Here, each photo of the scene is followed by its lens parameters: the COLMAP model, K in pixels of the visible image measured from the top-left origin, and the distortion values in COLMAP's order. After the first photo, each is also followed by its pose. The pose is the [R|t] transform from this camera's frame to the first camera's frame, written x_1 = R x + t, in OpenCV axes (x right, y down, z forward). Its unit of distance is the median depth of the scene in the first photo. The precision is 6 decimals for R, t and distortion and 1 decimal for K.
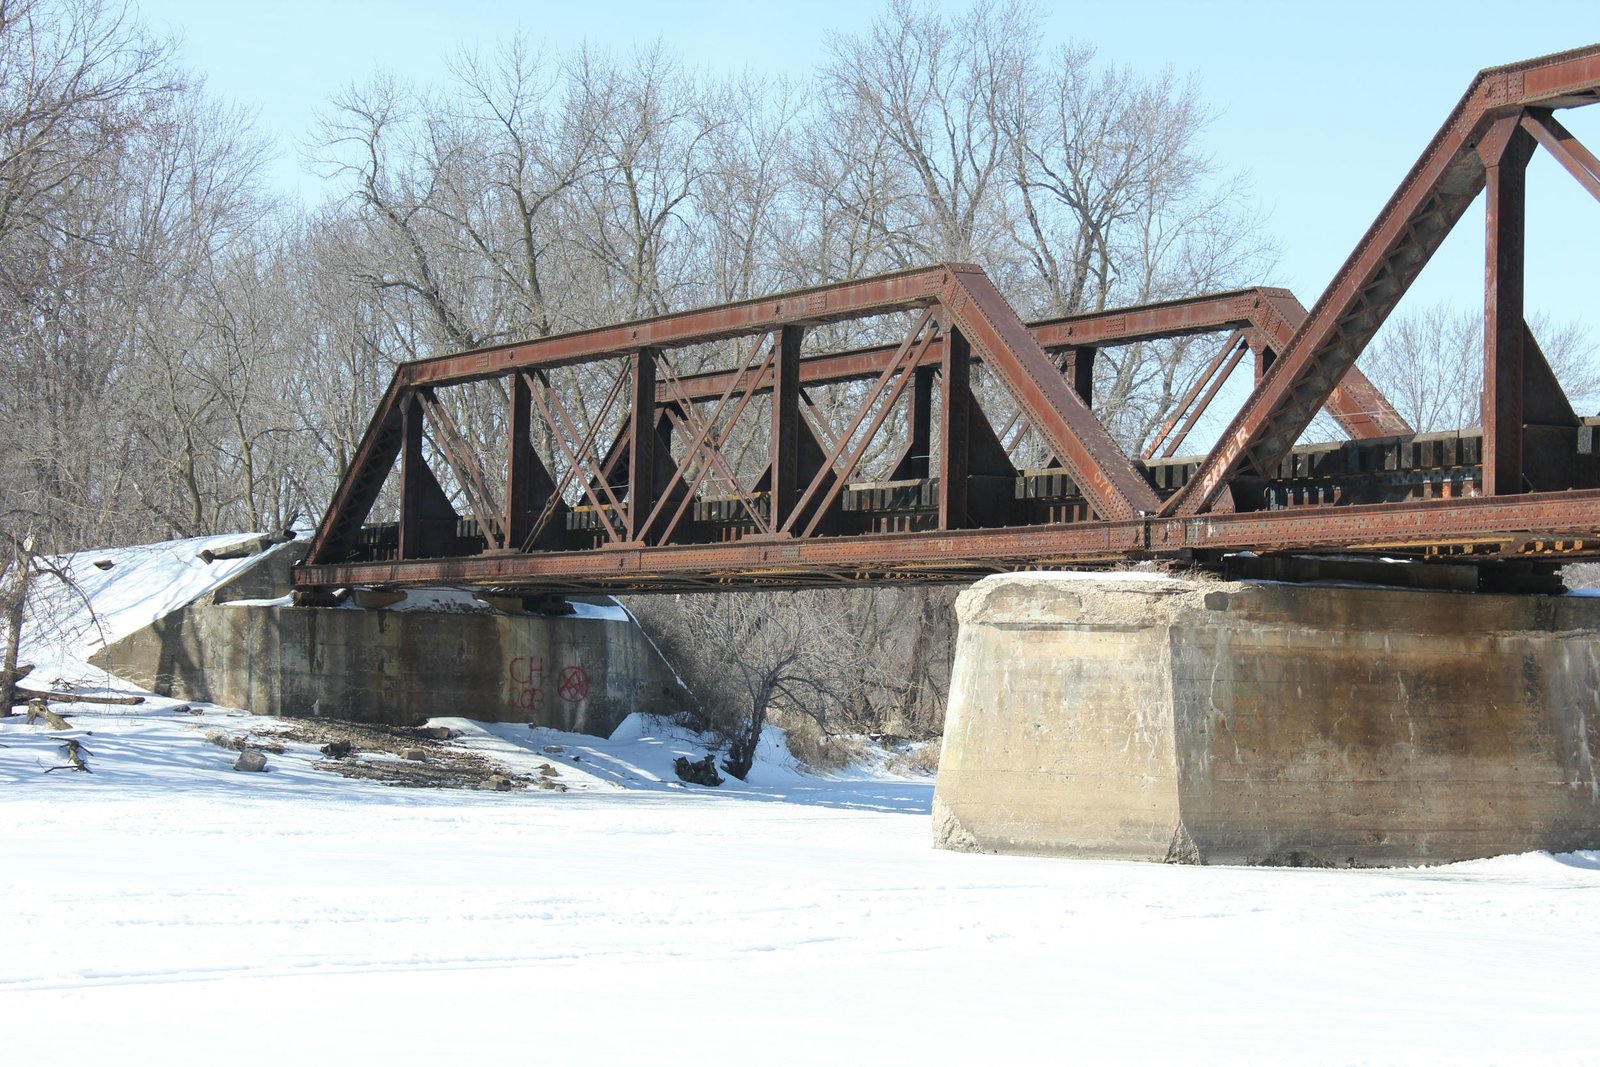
lens RADIAL K [[3849.5, 0, 800.0], [0, 3849.5, 533.5], [0, 0, 1]] dist [0.026923, 0.581200]
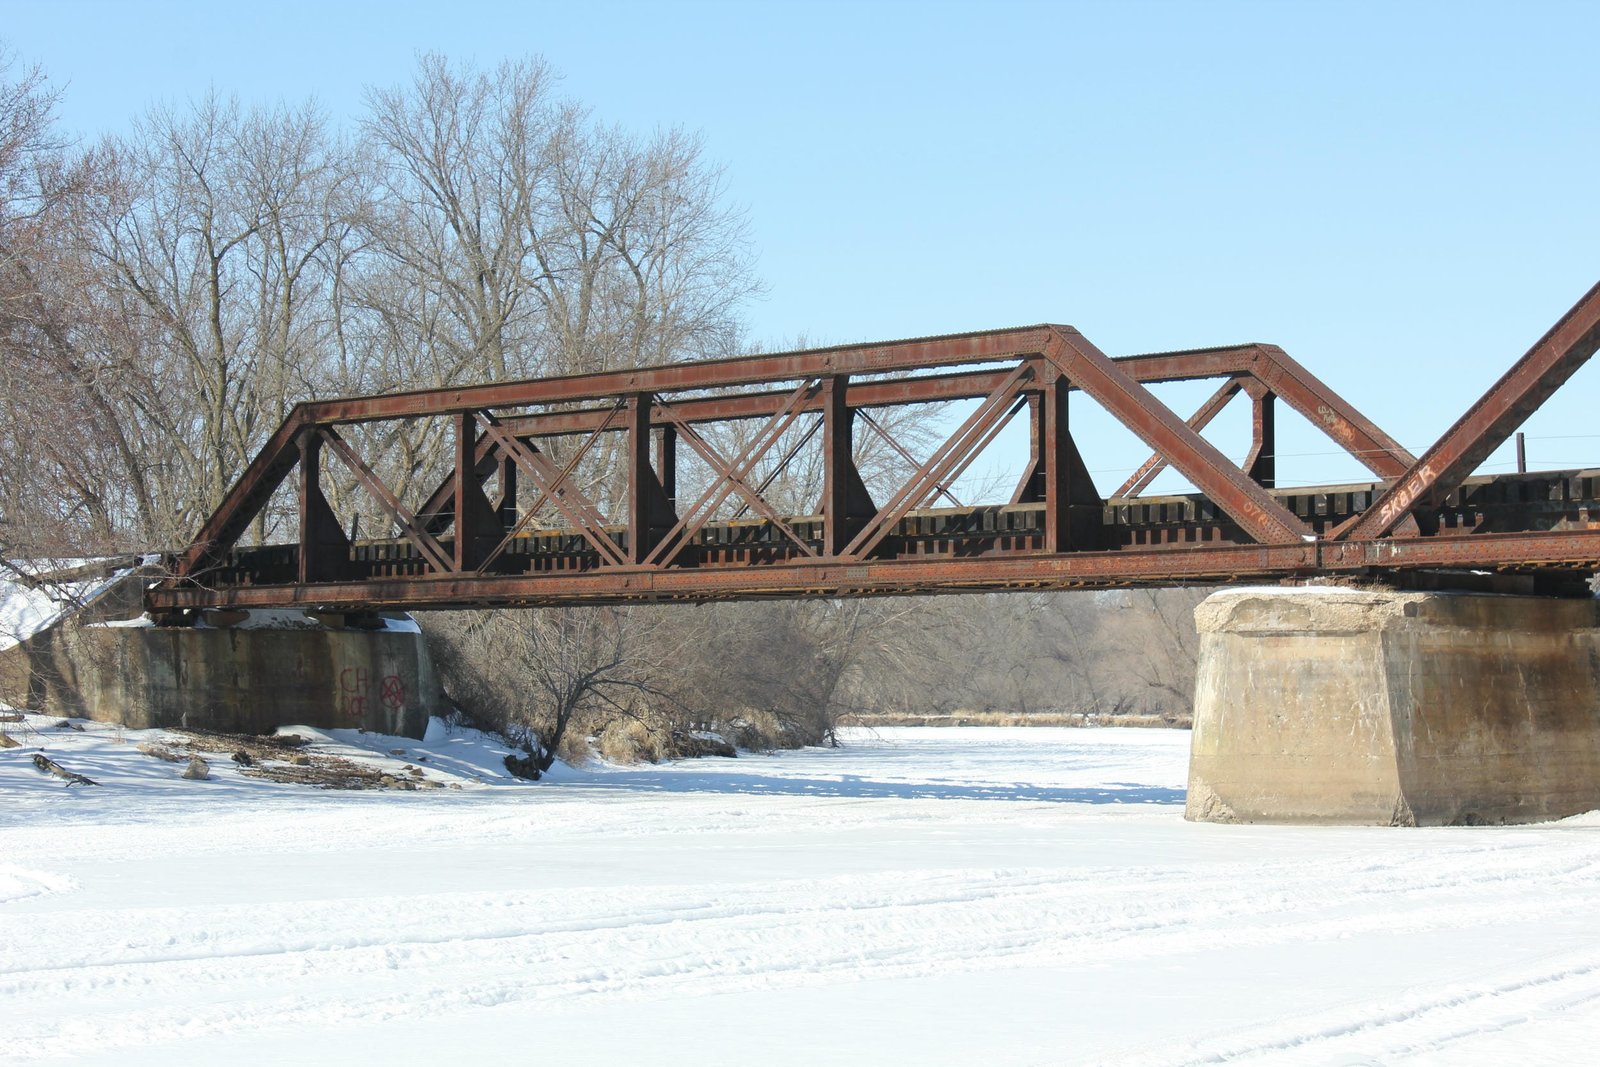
lens RADIAL K [[3612.1, 0, 800.0], [0, 3612.1, 533.5], [0, 0, 1]] dist [0.040537, -0.073817]
pose [[0.962312, -0.014172, 0.271579, -0.375298], [0.014114, 0.999898, 0.002166, -0.011220], [-0.271582, 0.001749, 0.962414, -0.043096]]
